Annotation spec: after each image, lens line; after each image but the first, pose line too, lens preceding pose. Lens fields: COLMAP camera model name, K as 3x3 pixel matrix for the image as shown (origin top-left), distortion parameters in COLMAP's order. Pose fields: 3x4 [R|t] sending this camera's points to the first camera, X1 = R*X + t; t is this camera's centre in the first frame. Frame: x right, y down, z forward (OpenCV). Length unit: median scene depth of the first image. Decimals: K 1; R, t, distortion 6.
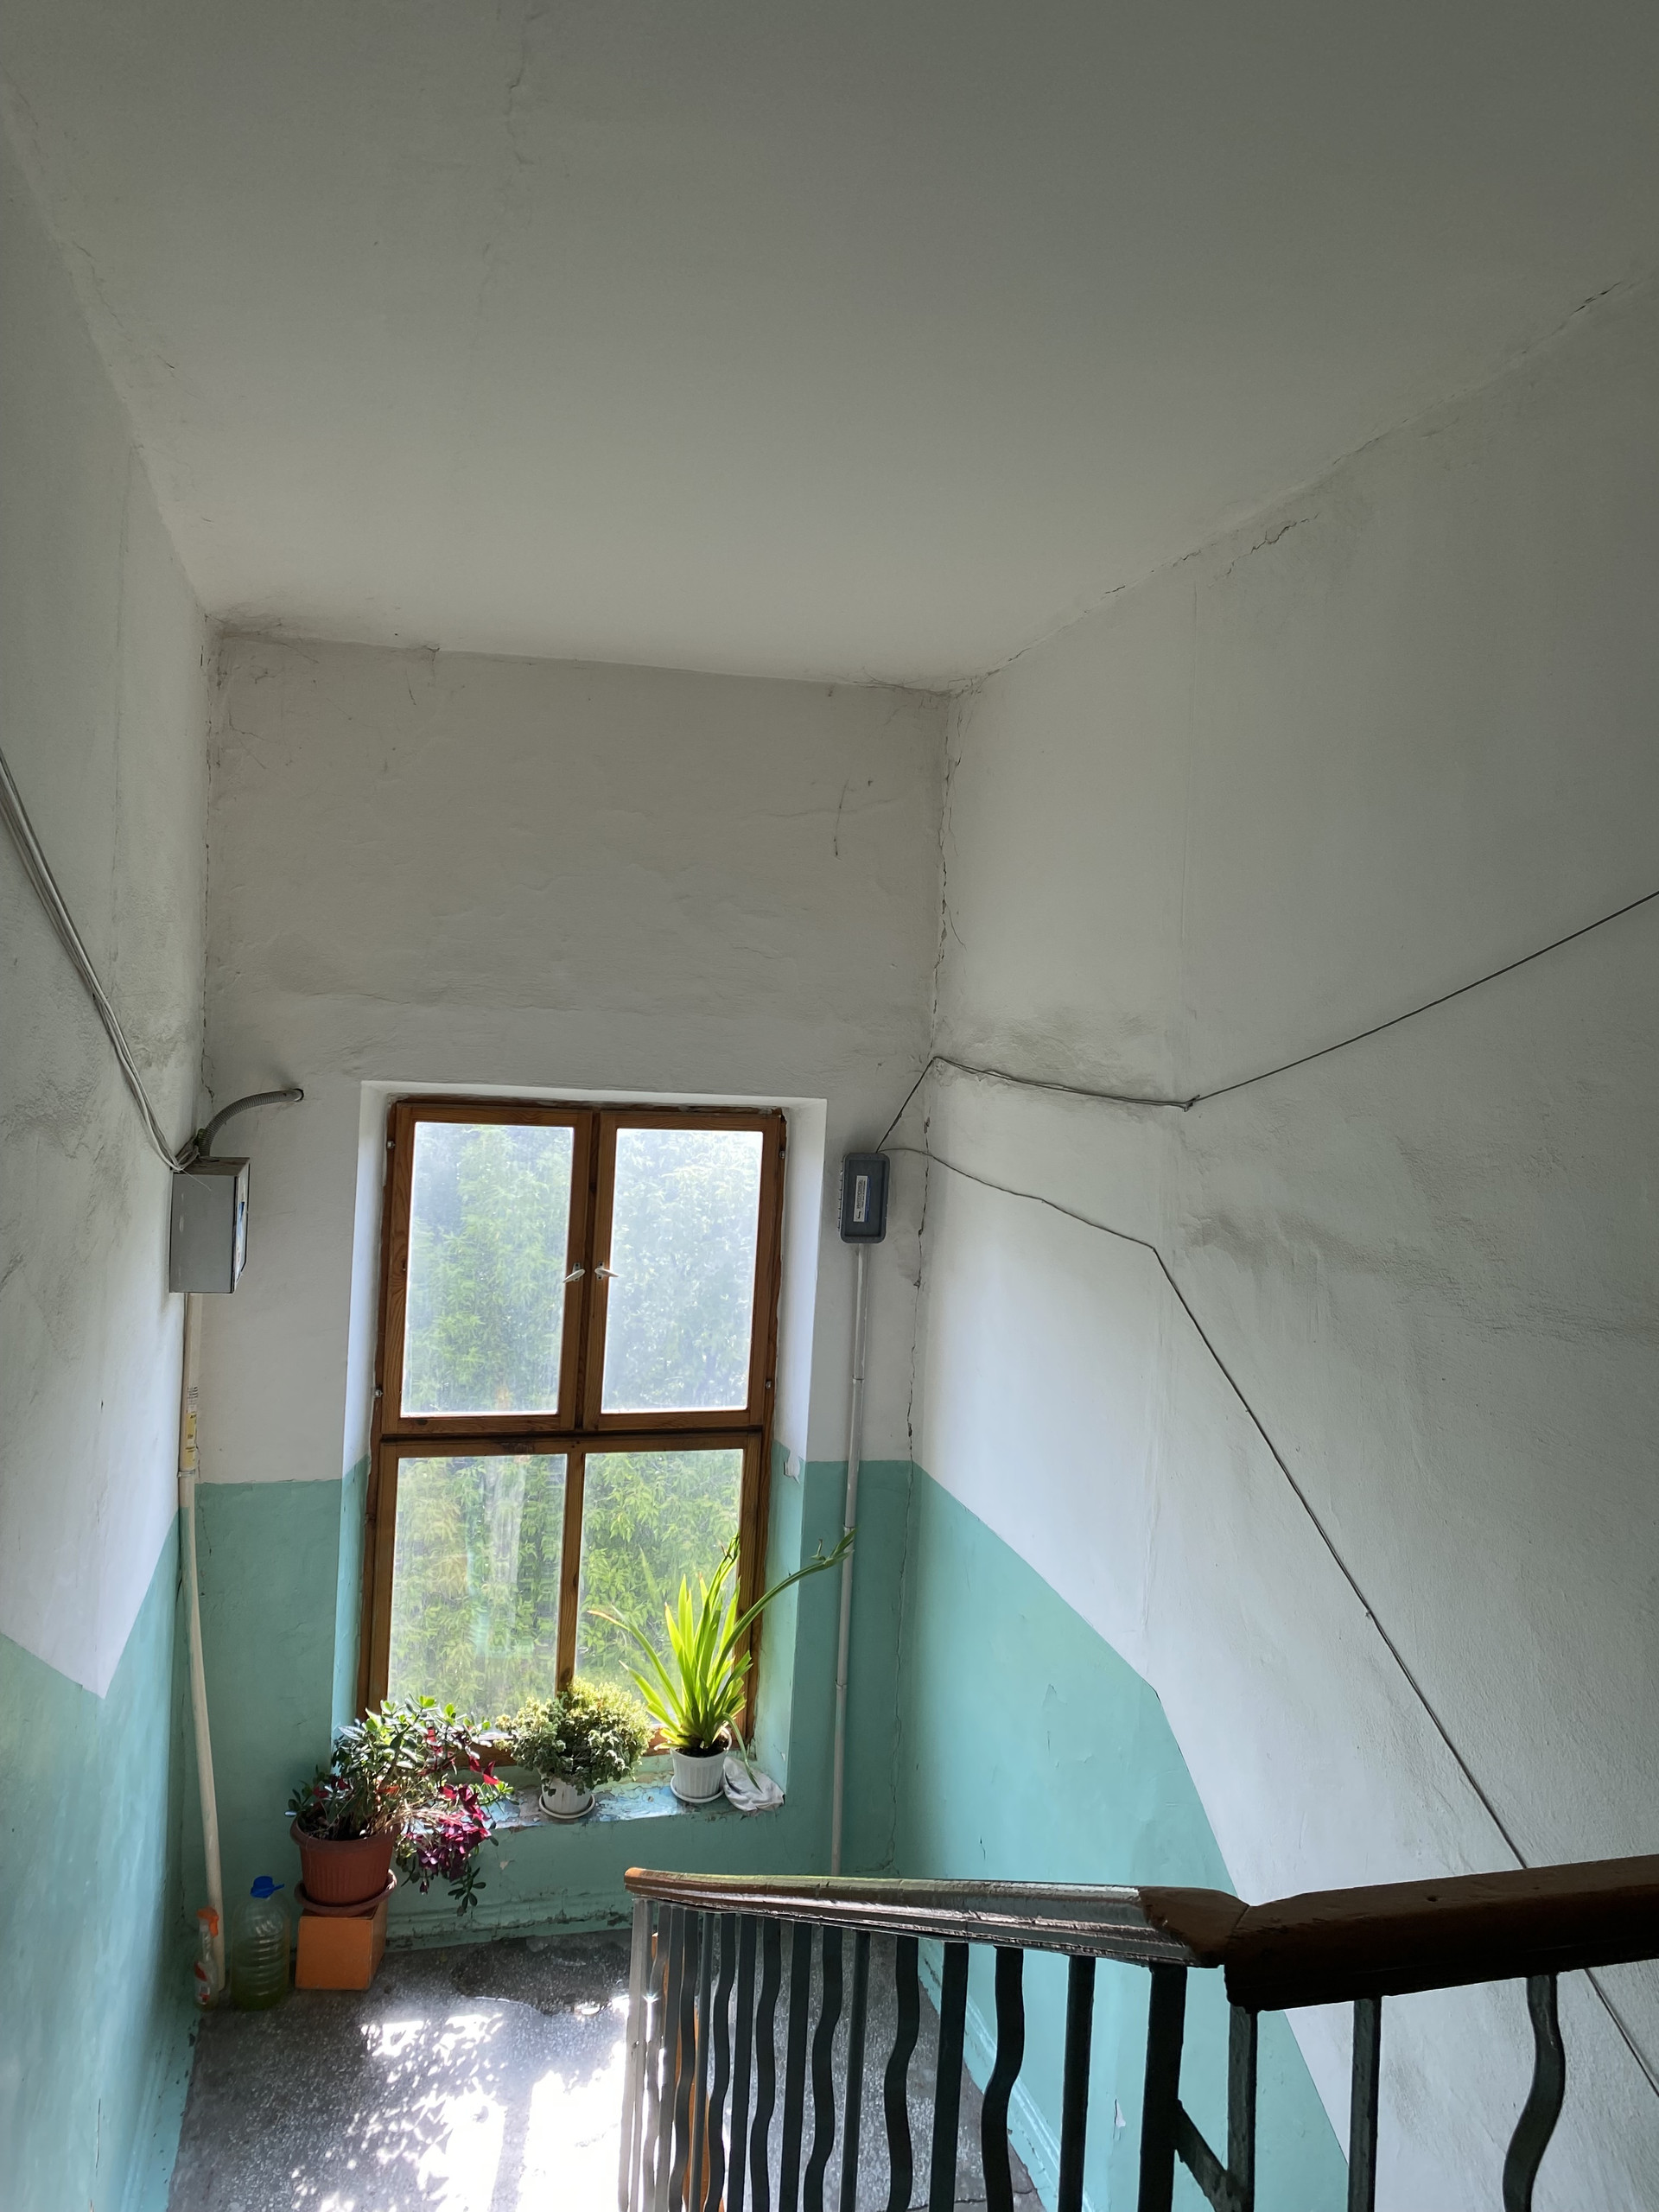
lens RADIAL K [[1670.2, 0, 833.1], [0, 1670.2, 1108.0], [0, 0, 1]] dist [-0.000263, 0.013655]
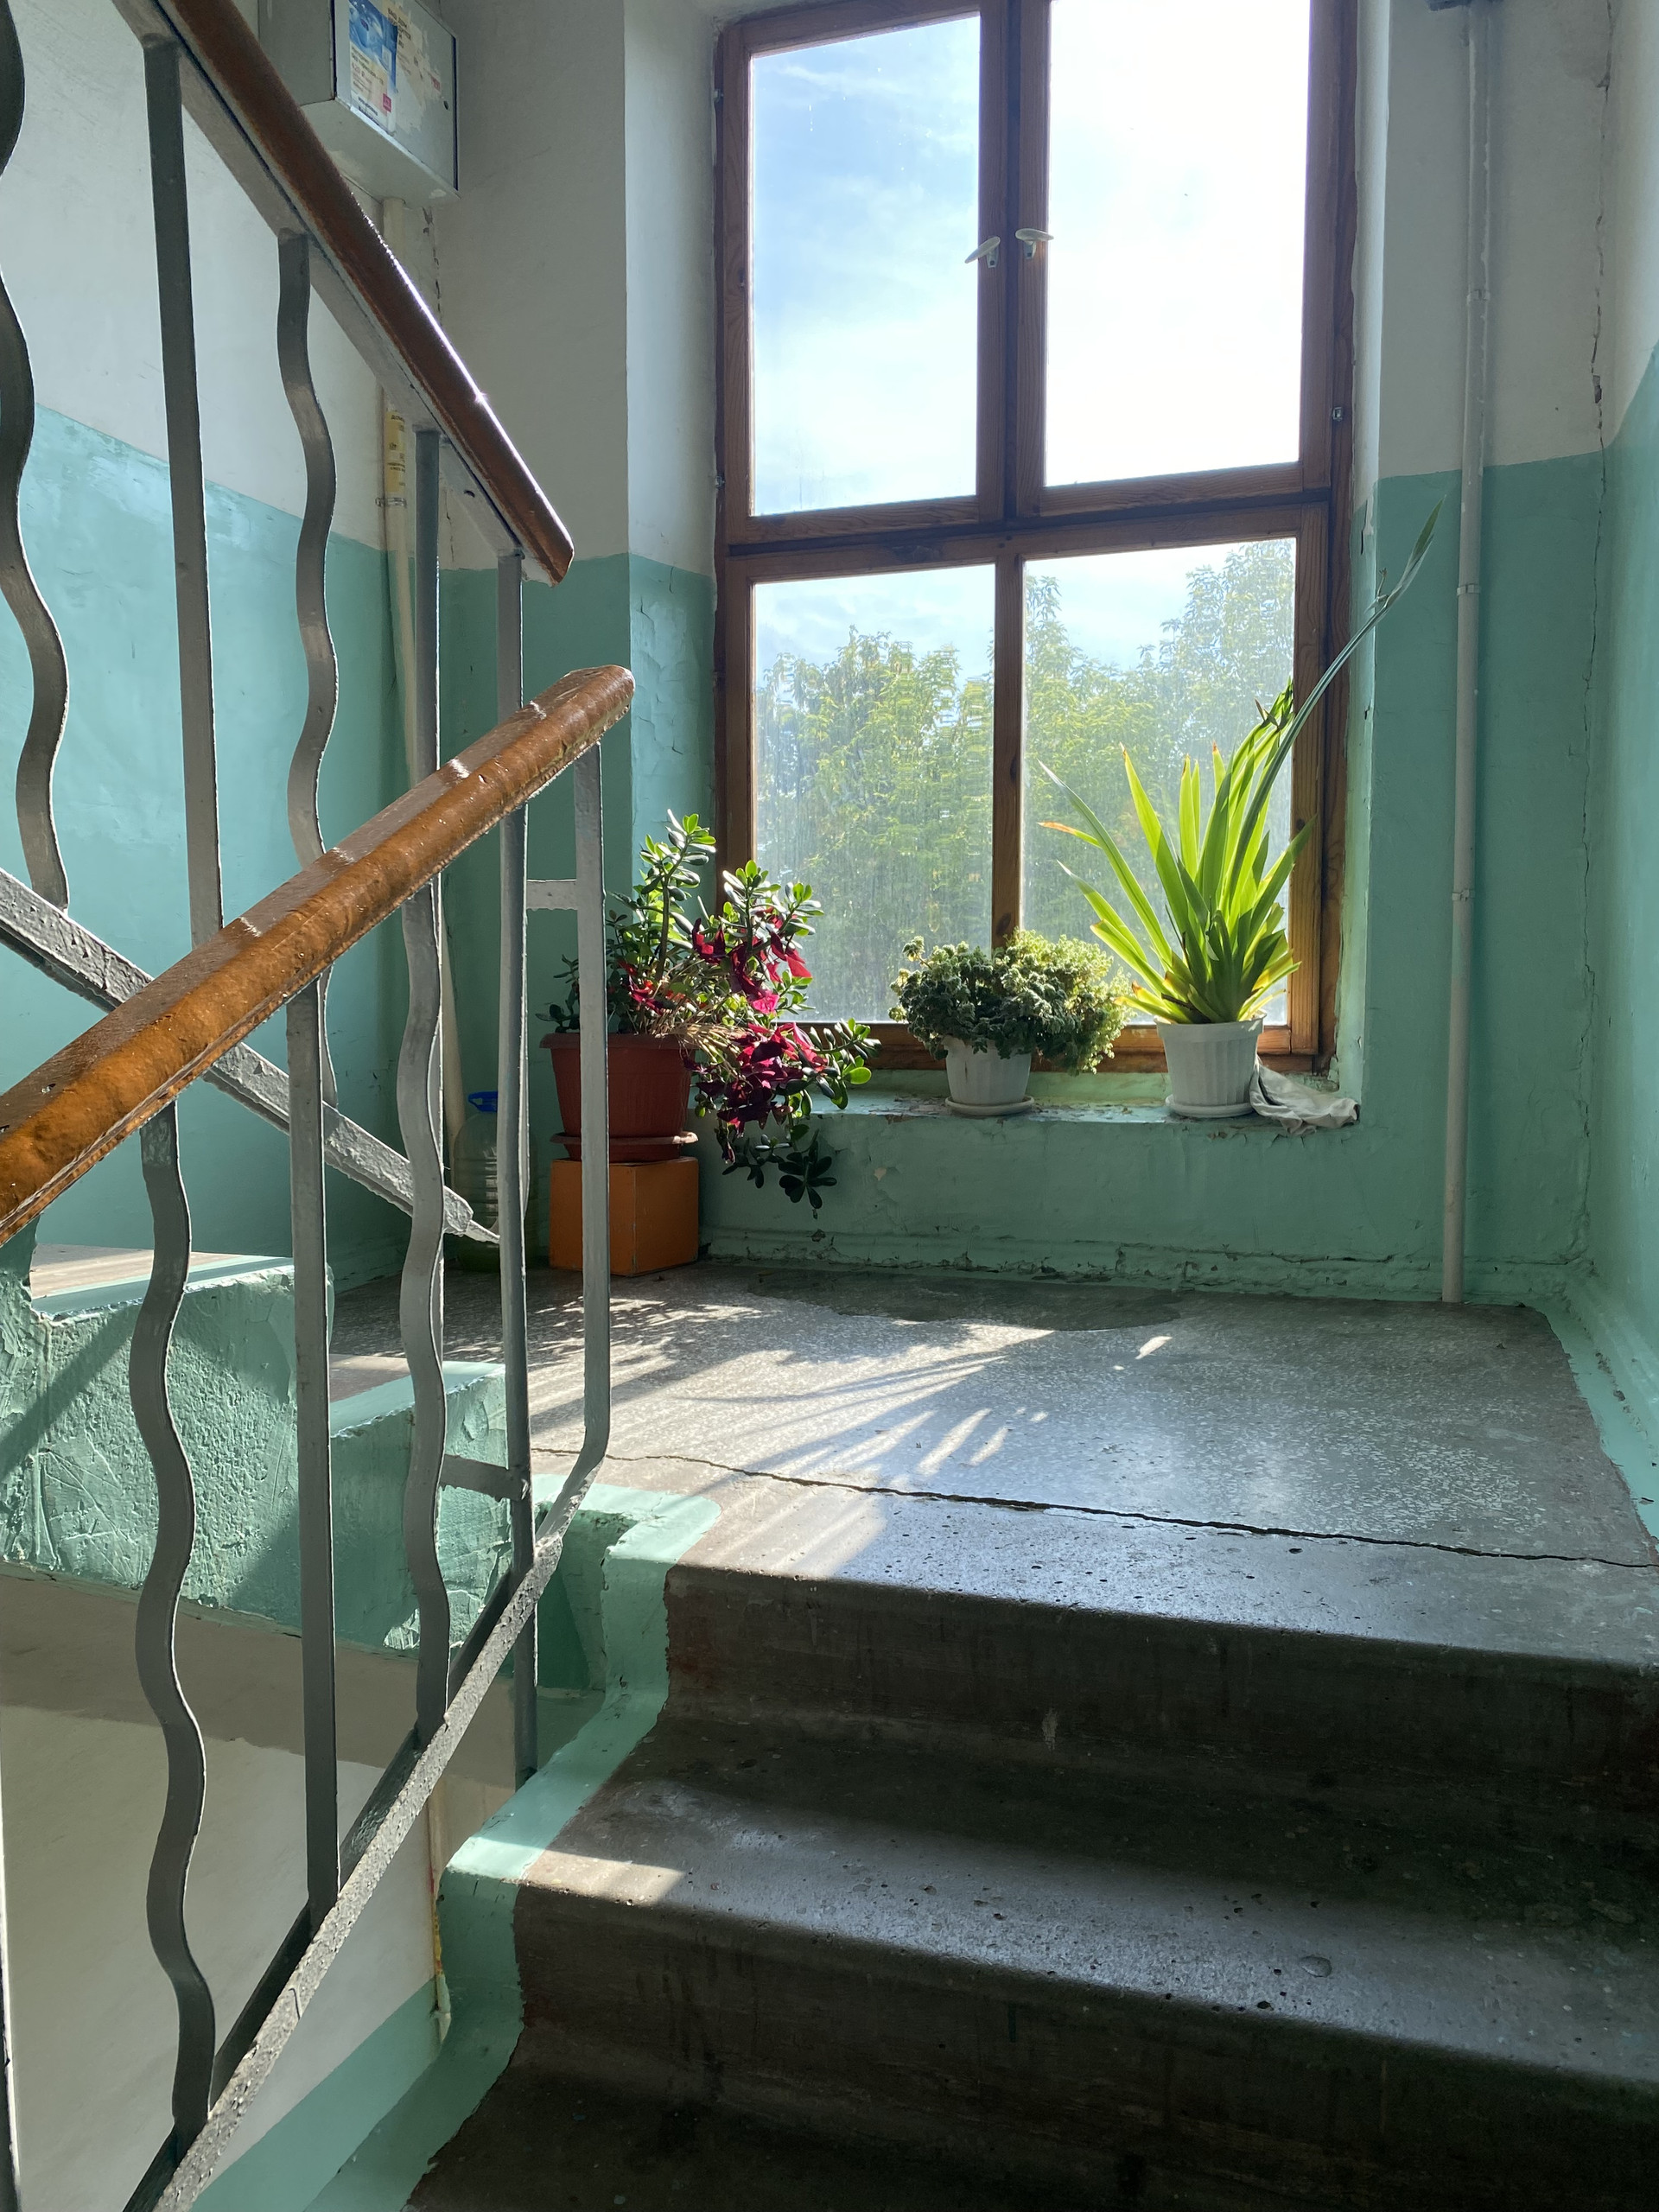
lens RADIAL K [[1670.2, 0, 831.6], [0, 1670.2, 1101.9], [0, 0, 1]] dist [-0.000263, 0.013655]
pose [[0.828211, -0.012799, -0.560270, 0.137957], [0.014184, 0.999898, -0.001874, 0.412388], [0.560237, -0.006395, 0.828308, 0.450131]]
